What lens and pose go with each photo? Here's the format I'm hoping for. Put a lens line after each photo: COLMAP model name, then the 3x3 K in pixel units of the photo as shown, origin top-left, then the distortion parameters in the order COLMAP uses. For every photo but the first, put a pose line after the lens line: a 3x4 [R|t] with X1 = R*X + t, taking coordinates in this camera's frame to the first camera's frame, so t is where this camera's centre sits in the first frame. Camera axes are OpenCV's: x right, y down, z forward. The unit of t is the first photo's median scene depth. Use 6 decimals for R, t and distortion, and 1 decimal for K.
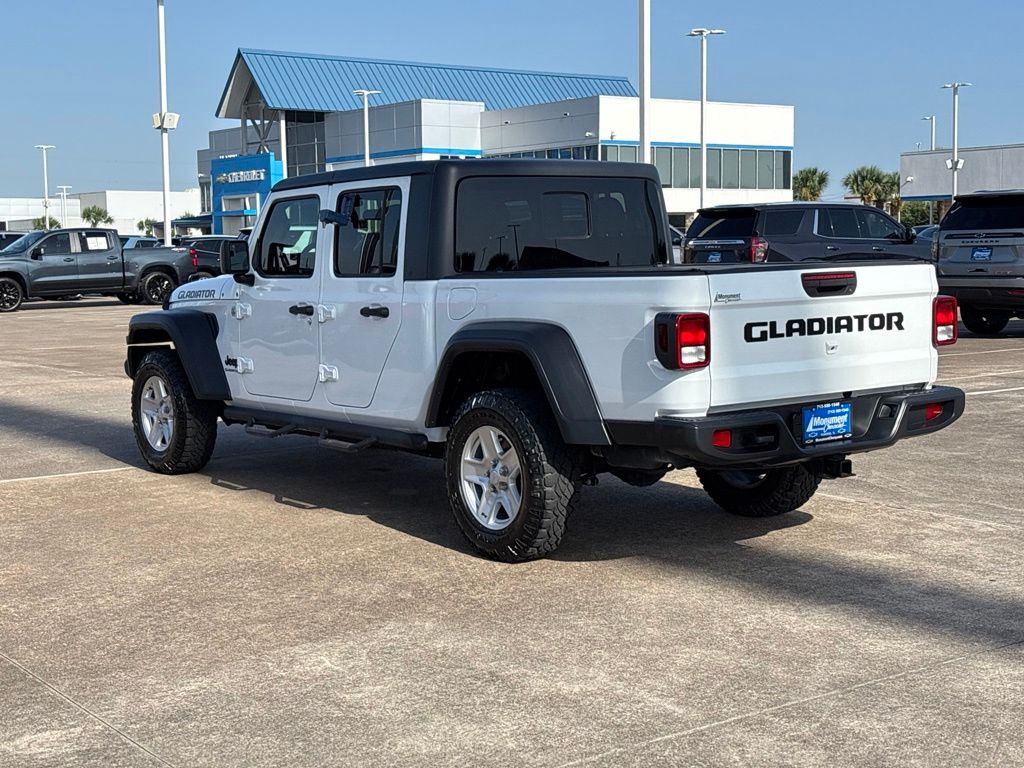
lens RADIAL K [[1567.6, 0, 513.3], [0, 1567.6, 423.9], [0, 0, 1]] dist [0.114666, -0.213155]
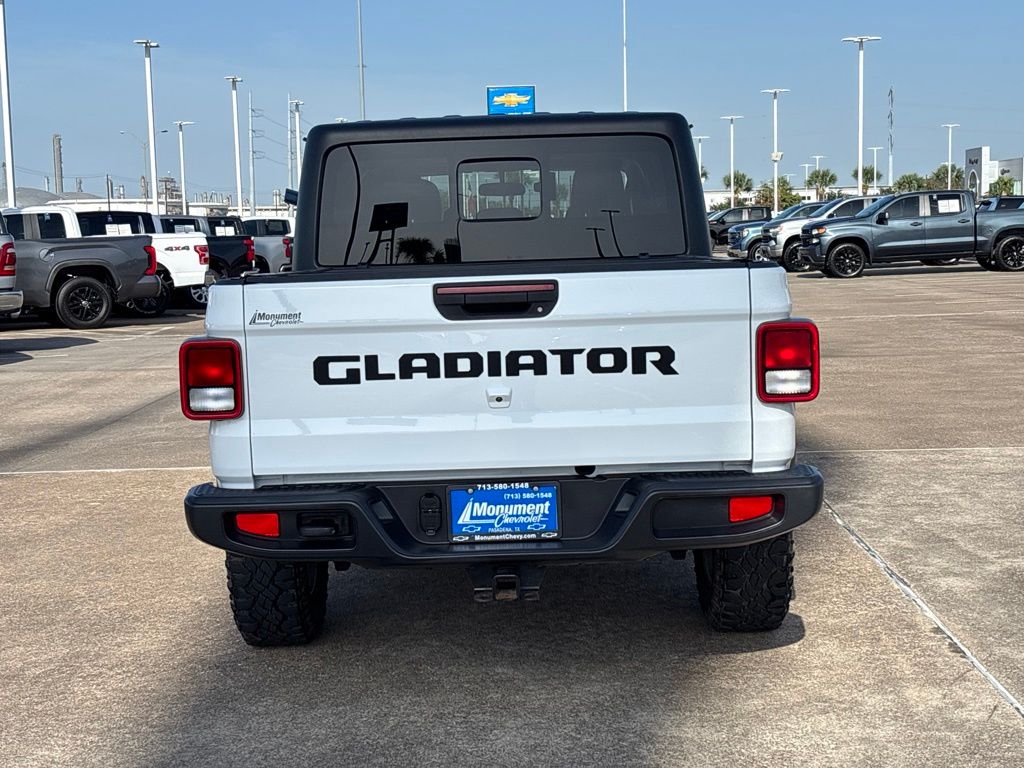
lens RADIAL K [[1558.2, 0, 498.0], [0, 1558.2, 411.5], [0, 0, 1]] dist [0.241060, -0.880210]
pose [[0.791372, 0.068092, -0.607531, 0.440236], [-0.057024, 0.997667, 0.037539, -0.049924], [0.608669, 0.004937, 0.793409, 0.366378]]
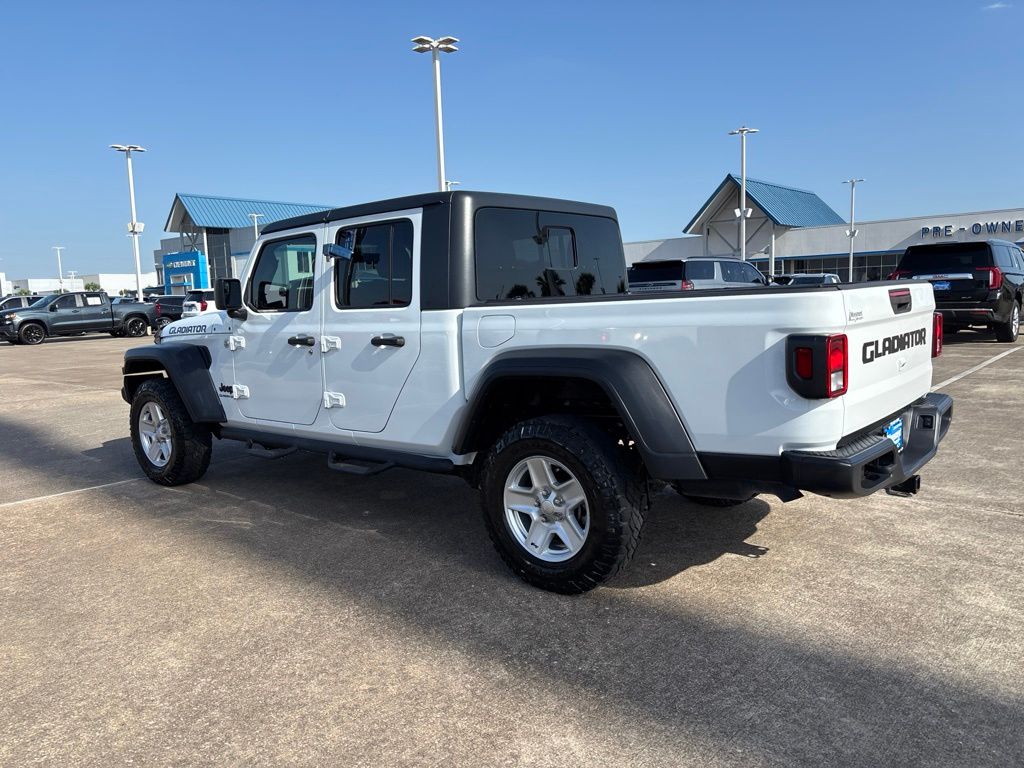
lens RADIAL K [[780.4, 0, 530.3], [0, 780.4, 395.4], [0, 0, 1]] dist [0.017375, -0.002515]
pose [[0.969322, -0.047183, 0.241222, -0.109566], [0.044908, 0.998880, 0.014923, -0.035008], [-0.241656, -0.003632, 0.970355, 0.427484]]
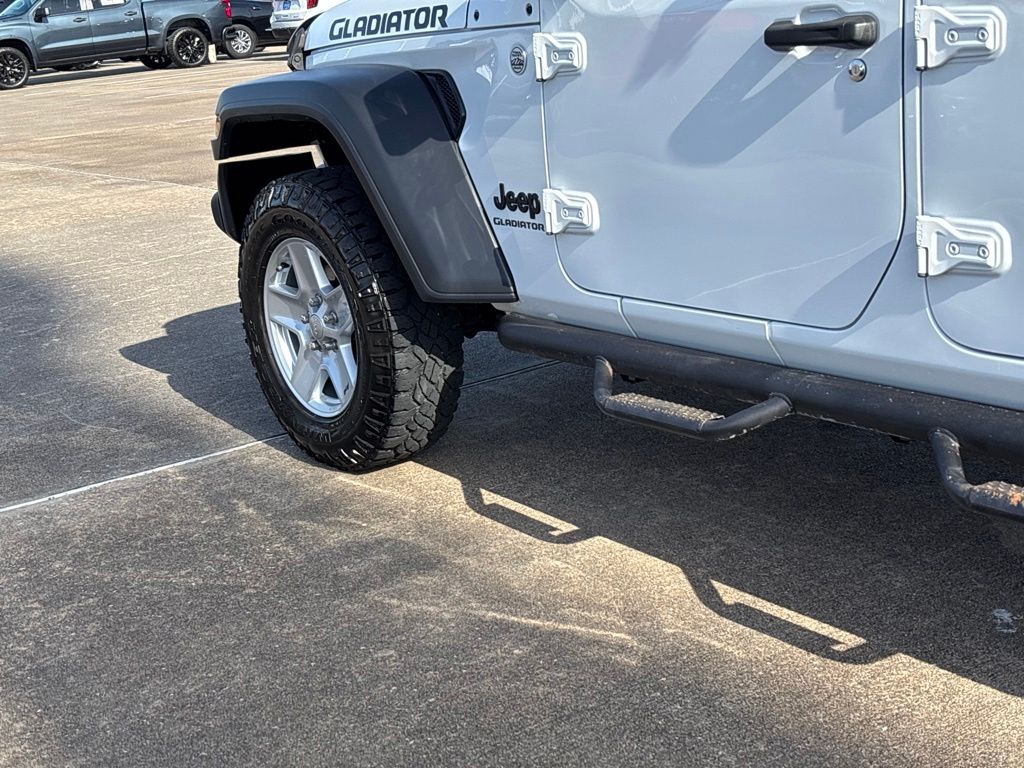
lens RADIAL K [[1550.7, 0, 512.0], [0, 1550.7, 384.0], [0, 0, 1]] dist [0.234993, -0.908115]
pose [[0.997507, -0.064654, -0.028282, -0.183118], [0.067917, 0.988390, 0.135913, -0.049388], [0.019166, -0.137495, 0.990317, 0.670737]]
